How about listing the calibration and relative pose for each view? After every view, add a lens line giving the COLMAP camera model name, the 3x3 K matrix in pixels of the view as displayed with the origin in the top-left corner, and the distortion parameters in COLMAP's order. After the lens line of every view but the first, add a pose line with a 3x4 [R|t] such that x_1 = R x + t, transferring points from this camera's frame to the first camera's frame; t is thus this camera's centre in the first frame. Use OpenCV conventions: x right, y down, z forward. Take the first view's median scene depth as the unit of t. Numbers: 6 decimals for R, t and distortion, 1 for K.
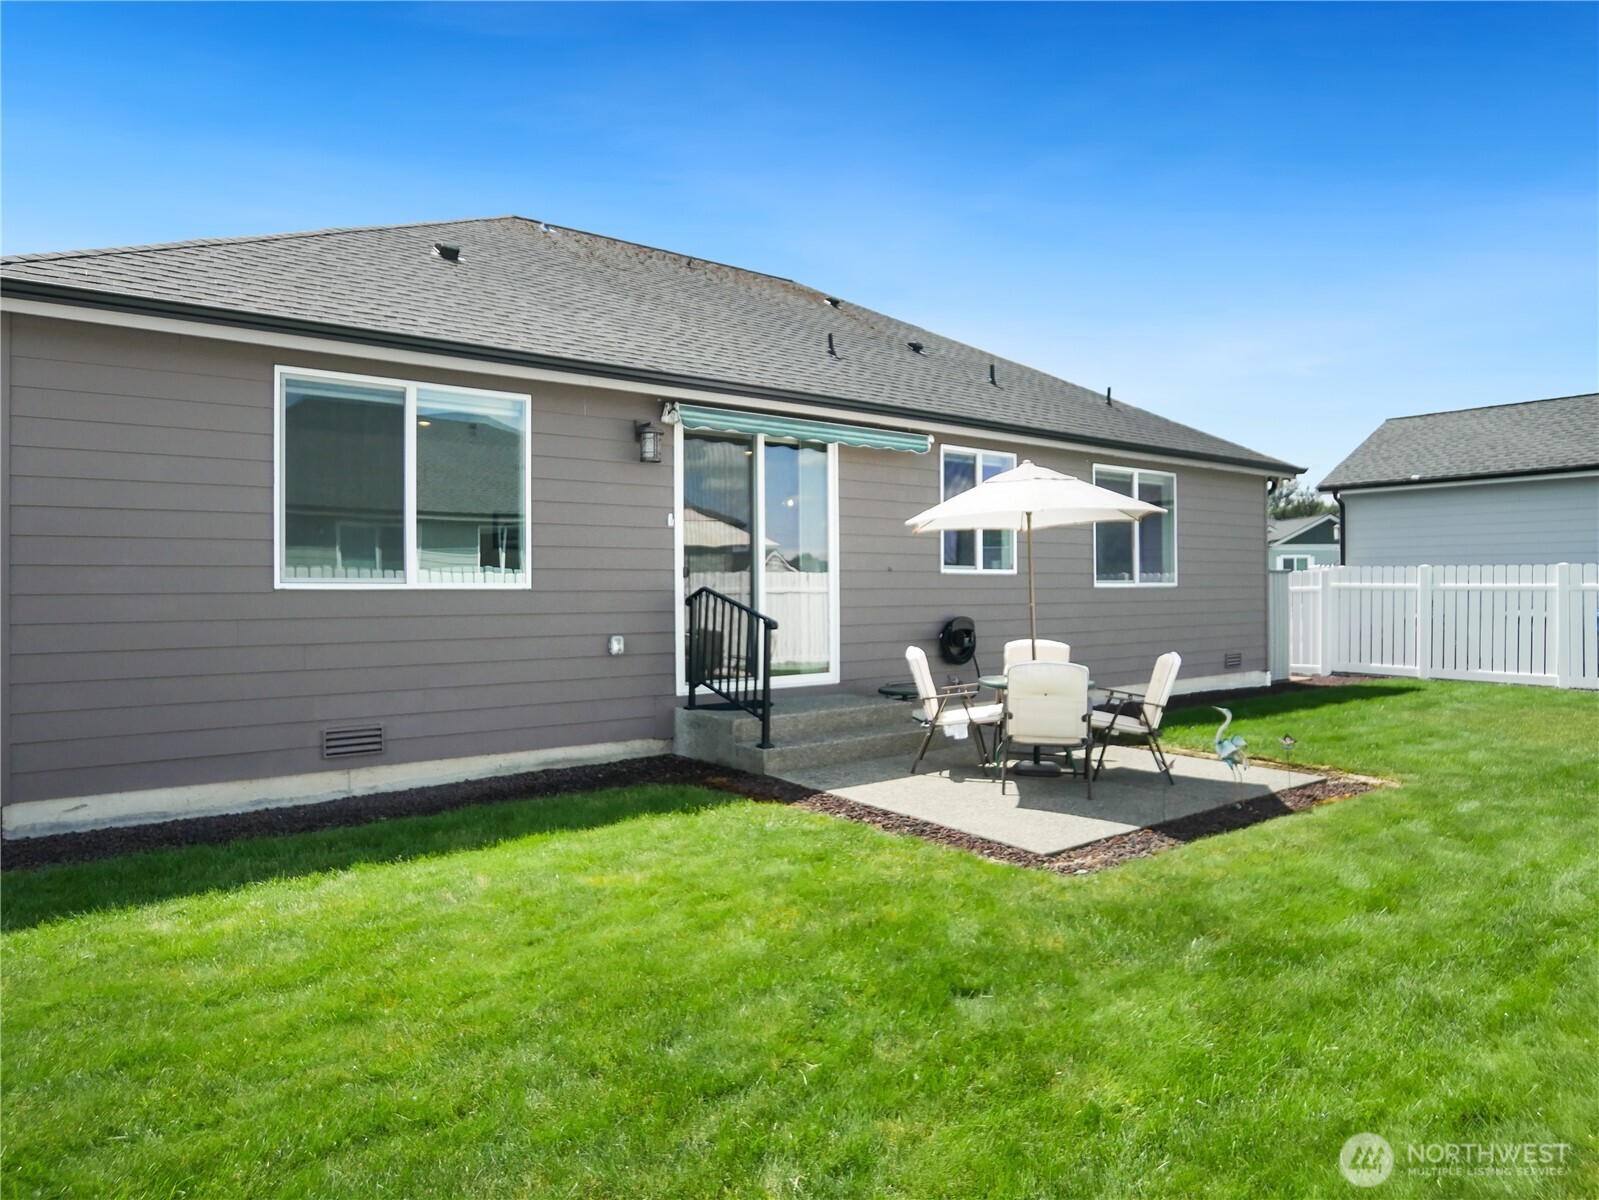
lens RADIAL K [[965.6, 0, 792.7], [0, 965.6, 598.9], [0, 0, 1]] dist [-0.024910, -0.000558]
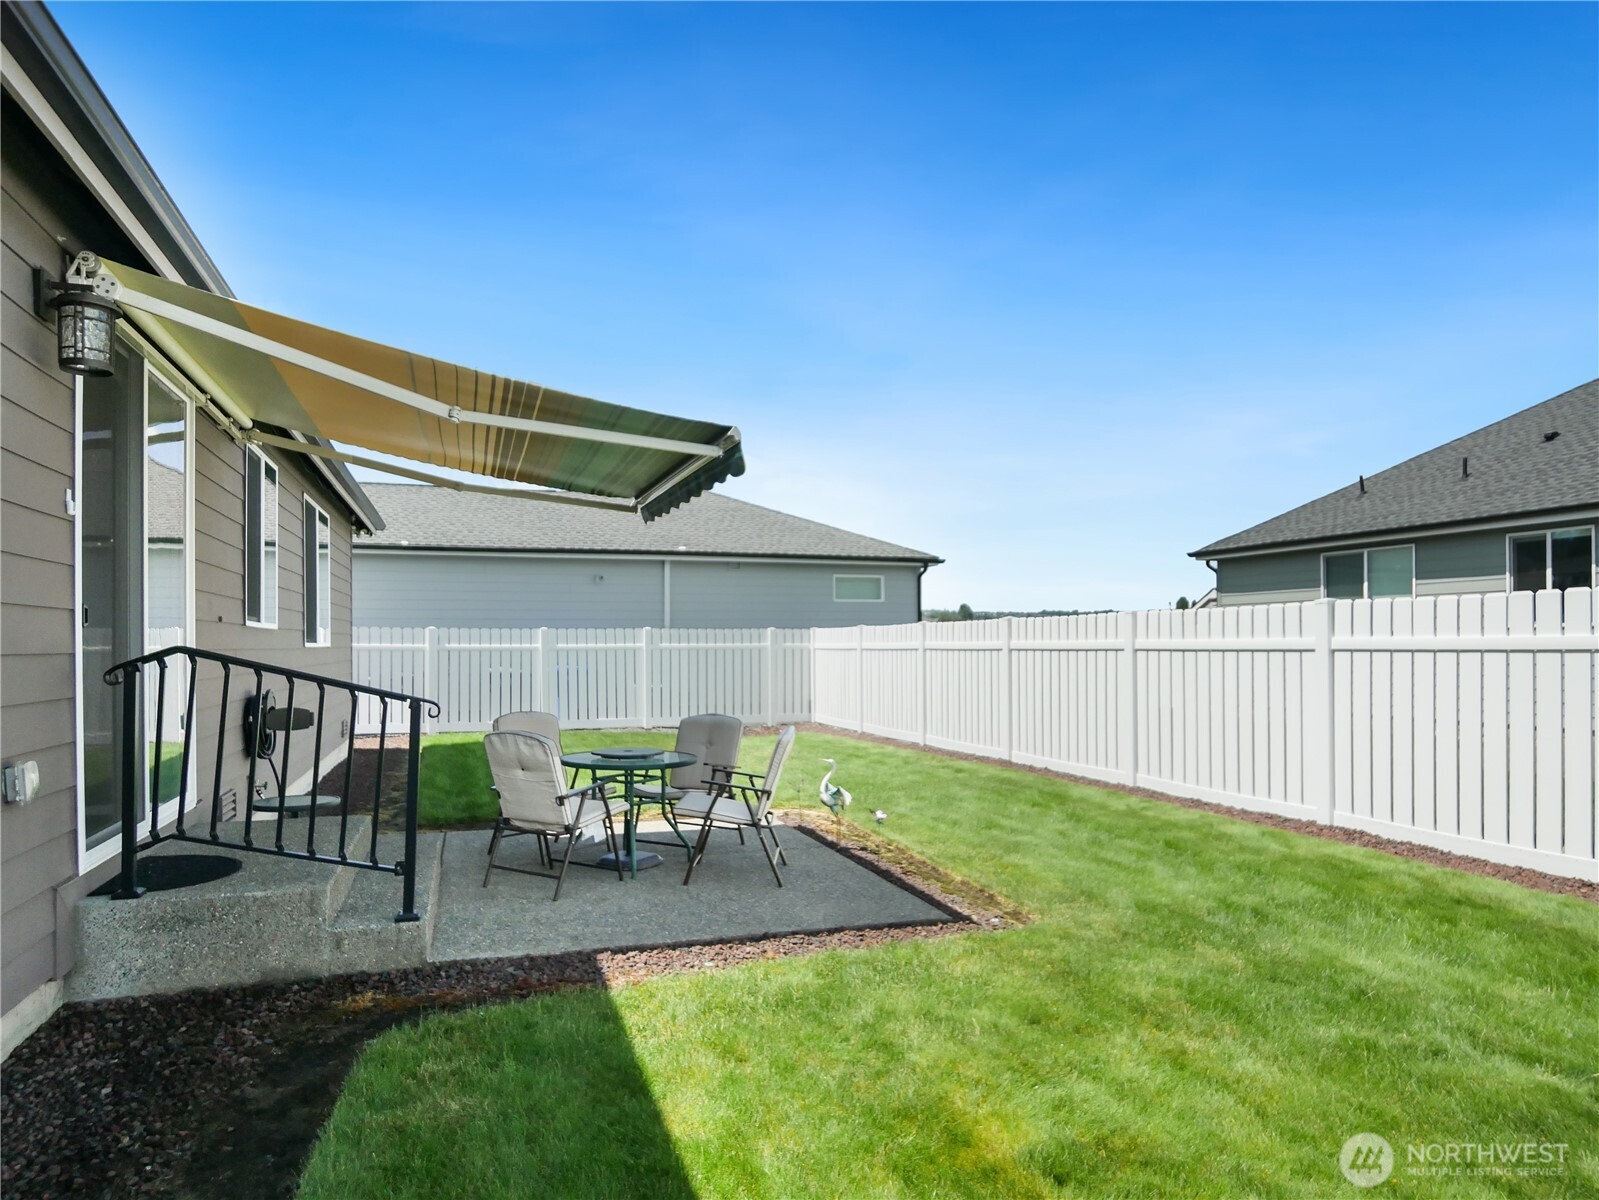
lens RADIAL K [[984.2, 0, 799.5], [0, 984.2, 600.0], [0, 0, 1]] dist [-0.024849, 0.000055]
pose [[0.311475, 0.046185, 0.949131, -0.365169], [0.013229, 0.998511, -0.052929, -0.003077], [-0.950162, 0.029042, 0.310400, 0.406968]]
